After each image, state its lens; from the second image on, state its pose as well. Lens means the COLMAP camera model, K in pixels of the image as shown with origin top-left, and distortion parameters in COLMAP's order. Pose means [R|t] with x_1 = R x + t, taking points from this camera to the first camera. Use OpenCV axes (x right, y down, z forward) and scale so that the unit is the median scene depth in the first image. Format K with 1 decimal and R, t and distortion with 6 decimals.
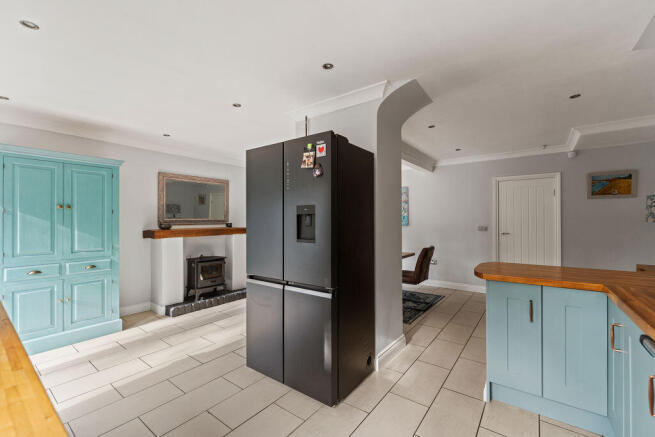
lens RADIAL K [[280.0, 0, 327.5], [0, 280.0, 218.5], [0, 0, 1]] dist [0.000008, -0.000006]
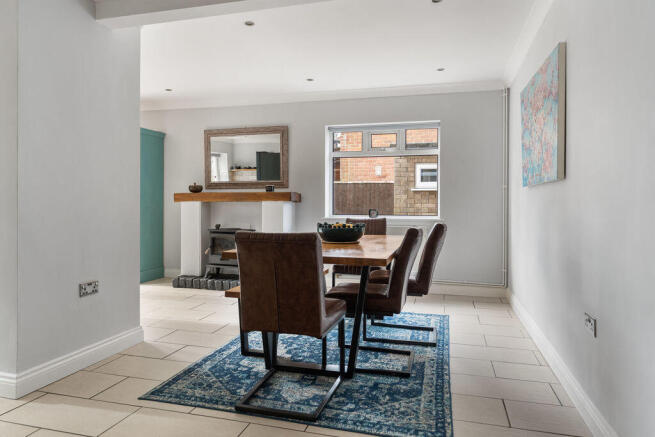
lens RADIAL K [[432.0, 0, 327.7], [0, 432.0, 201.7], [0, 0, 1]] dist [0.000193, 0.000287]
pose [[0.361975, 0.002955, -0.932183, 1.653015], [0.005993, 0.999967, 0.005497, 0.117734], [0.932168, -0.007576, 0.361946, 1.674314]]
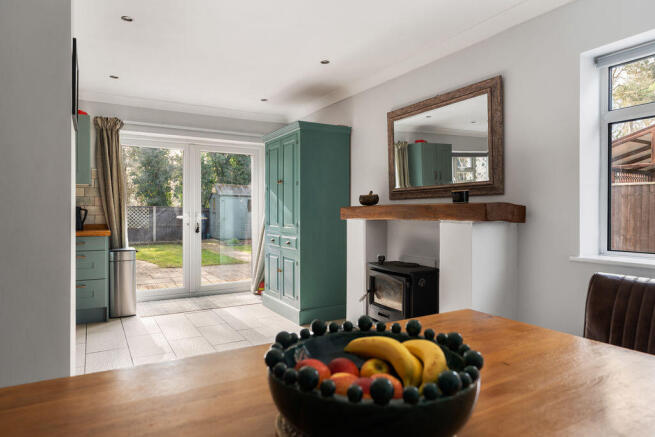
lens RADIAL K [[411.3, 0, 327.9], [0, 411.3, 210.9], [0, 0, 1]] dist [0.037354, 0.000563]
pose [[-0.392241, 0.000473, -0.919862, 0.524201], [0.006241, 0.999978, -0.002148, 0.096845], [0.919841, -0.006583, -0.392235, 2.416636]]
